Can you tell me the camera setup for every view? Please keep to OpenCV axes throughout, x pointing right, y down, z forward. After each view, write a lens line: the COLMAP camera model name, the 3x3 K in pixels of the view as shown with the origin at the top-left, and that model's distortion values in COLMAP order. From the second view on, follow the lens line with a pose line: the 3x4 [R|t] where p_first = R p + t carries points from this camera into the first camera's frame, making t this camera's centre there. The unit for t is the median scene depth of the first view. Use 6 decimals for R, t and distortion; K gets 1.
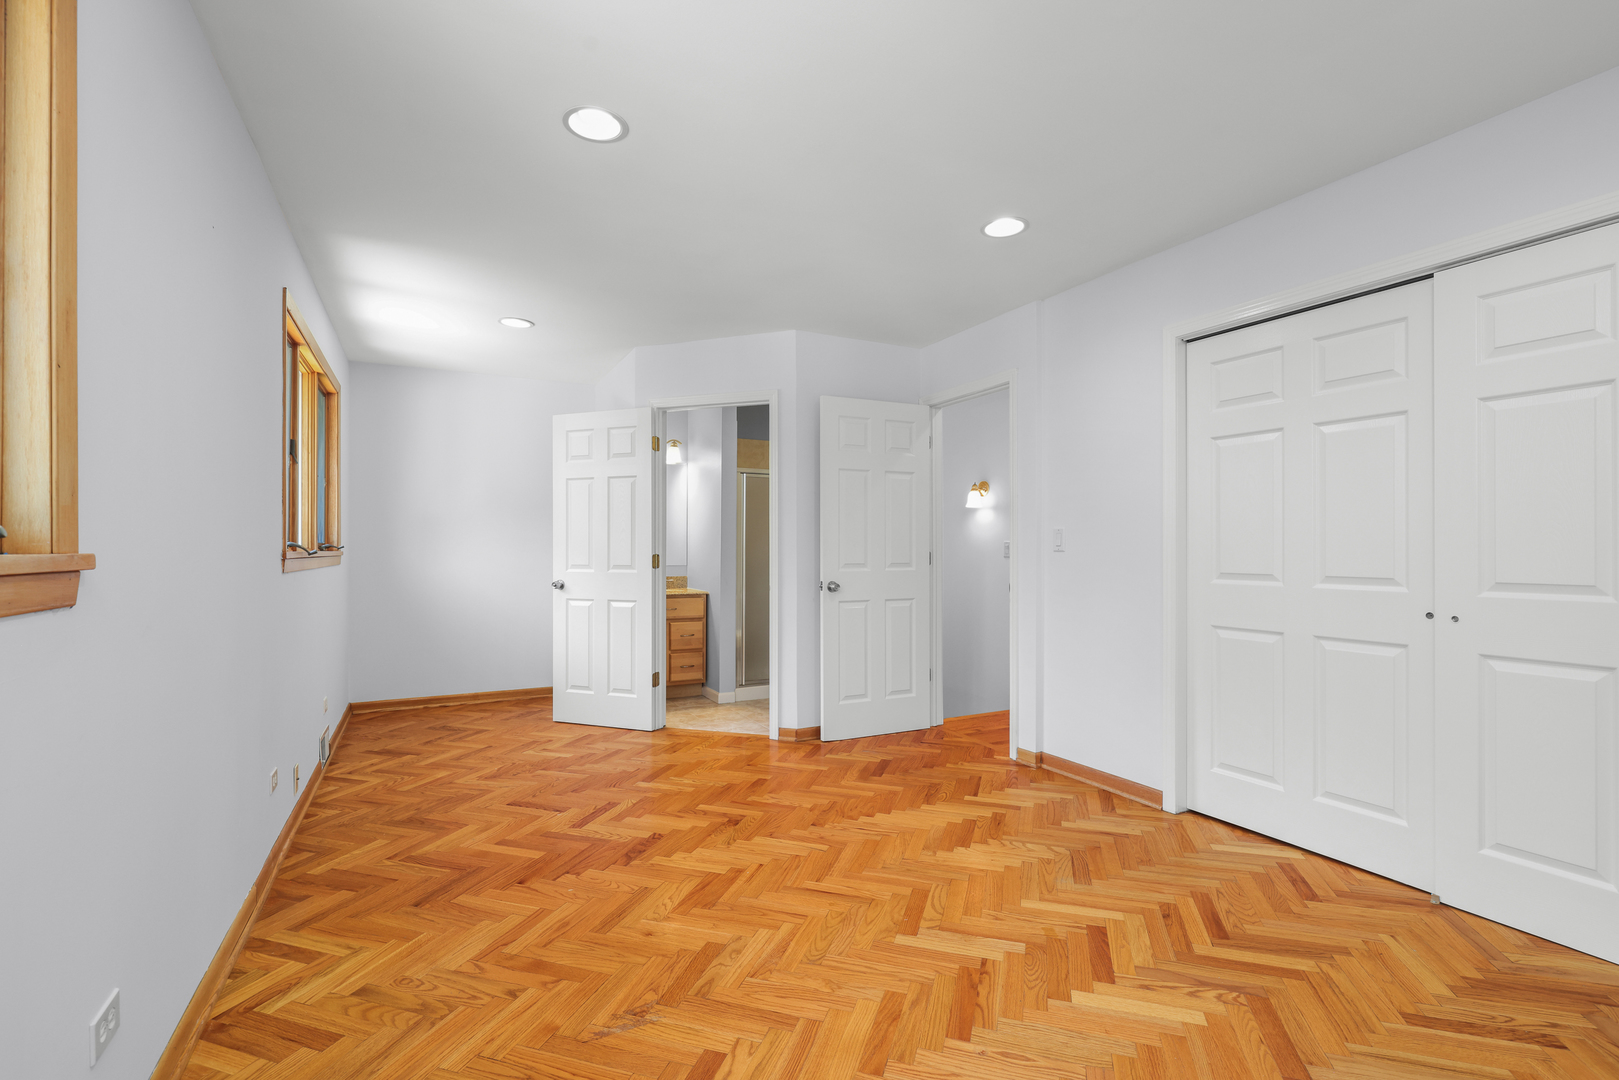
lens RADIAL K [[729.8, 0, 806.1], [0, 729.8, 545.4], [0, 0, 1]] dist [0.001789, 0.000620]
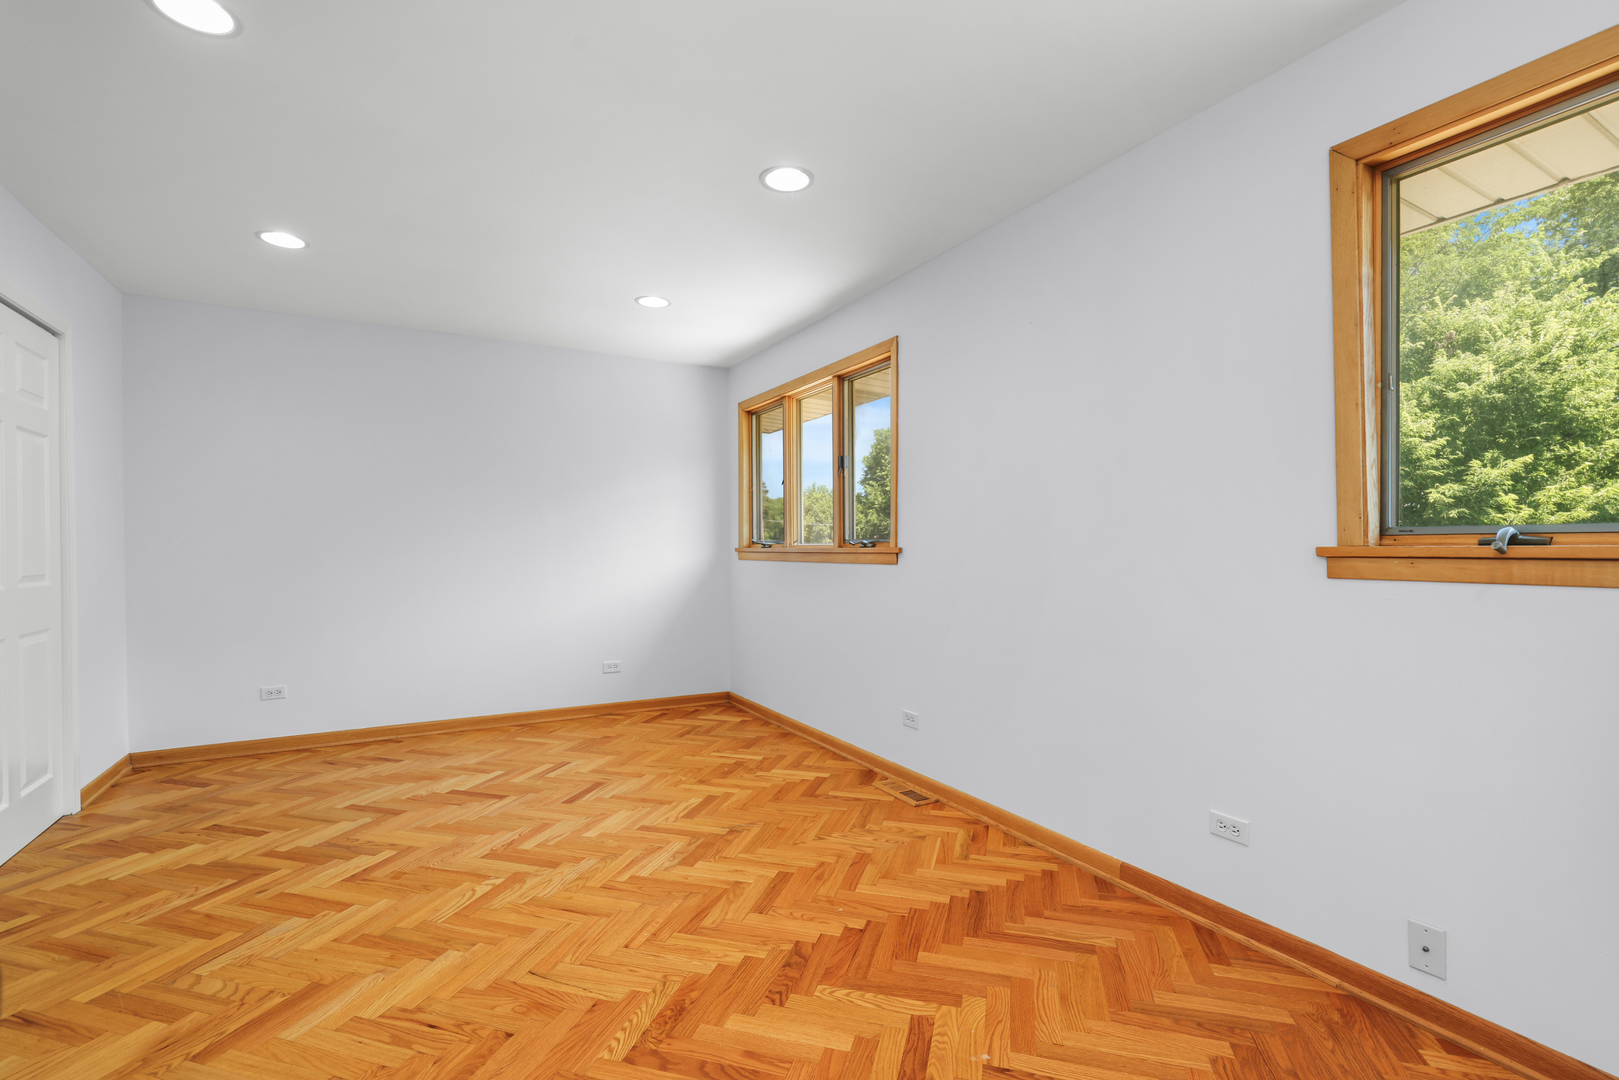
lens RADIAL K [[729.8, 0, 806.1], [0, 729.8, 545.4], [0, 0, 1]] dist [0.001789, 0.000620]
pose [[-0.999460, 0.004443, -0.032543, -0.274338], [0.004729, 0.999951, -0.008695, 0.014433], [0.032503, -0.008845, -0.999433, 2.126218]]
